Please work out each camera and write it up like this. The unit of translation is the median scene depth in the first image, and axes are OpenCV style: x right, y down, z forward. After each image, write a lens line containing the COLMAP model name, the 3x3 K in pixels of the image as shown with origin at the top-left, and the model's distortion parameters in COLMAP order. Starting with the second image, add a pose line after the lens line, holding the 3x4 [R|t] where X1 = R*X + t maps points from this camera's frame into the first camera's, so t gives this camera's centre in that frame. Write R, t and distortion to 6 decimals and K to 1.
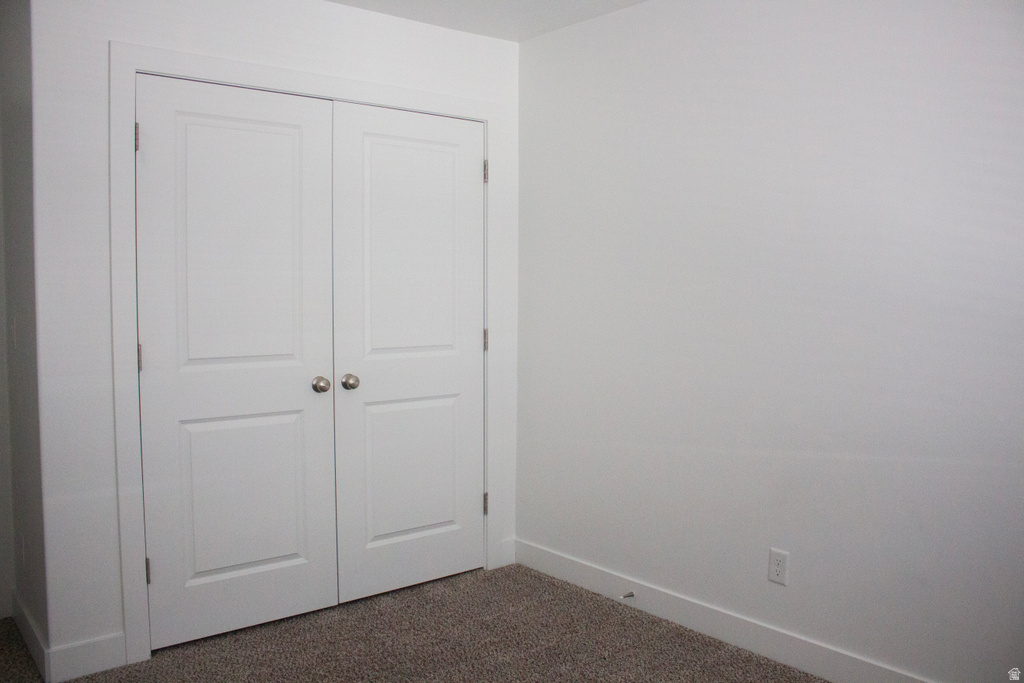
lens RADIAL K [[845.9, 0, 507.2], [0, 845.9, 343.4], [0, 0, 1]] dist [-0.161017, 0.130908]
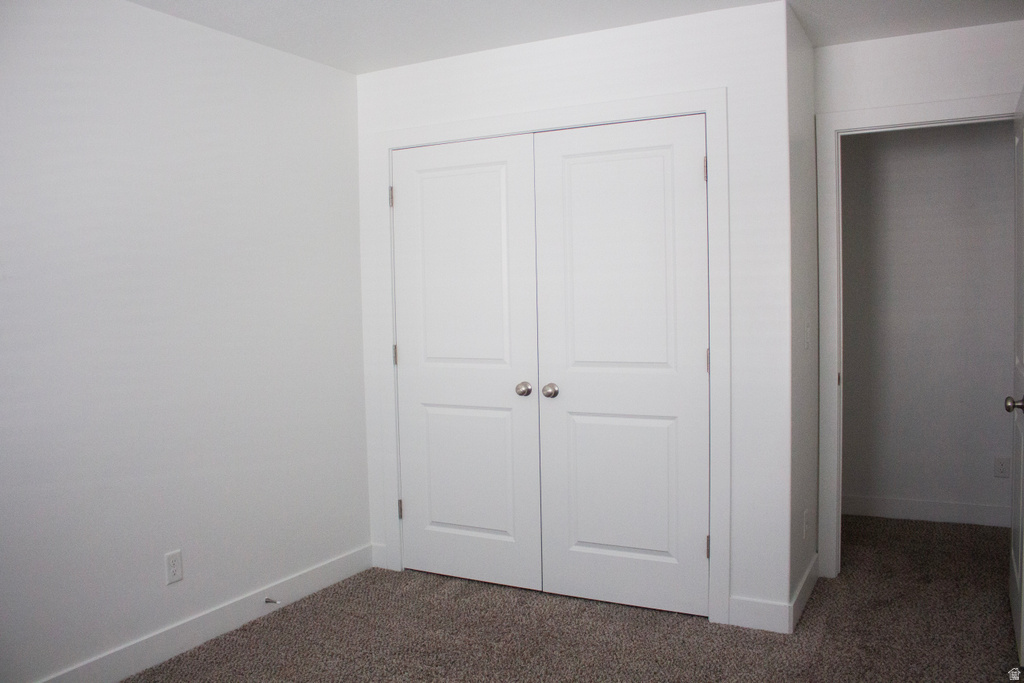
lens RADIAL K [[747.8, 0, 512.0], [0, 747.8, 341.5], [0, 0, 1]] dist [-0.135307, 0.074181]
pose [[0.418917, 0.042532, -0.907028, 0.645293], [-0.048437, 0.998527, 0.024452, -0.036206], [0.906732, 0.033690, 0.420360, 0.541753]]
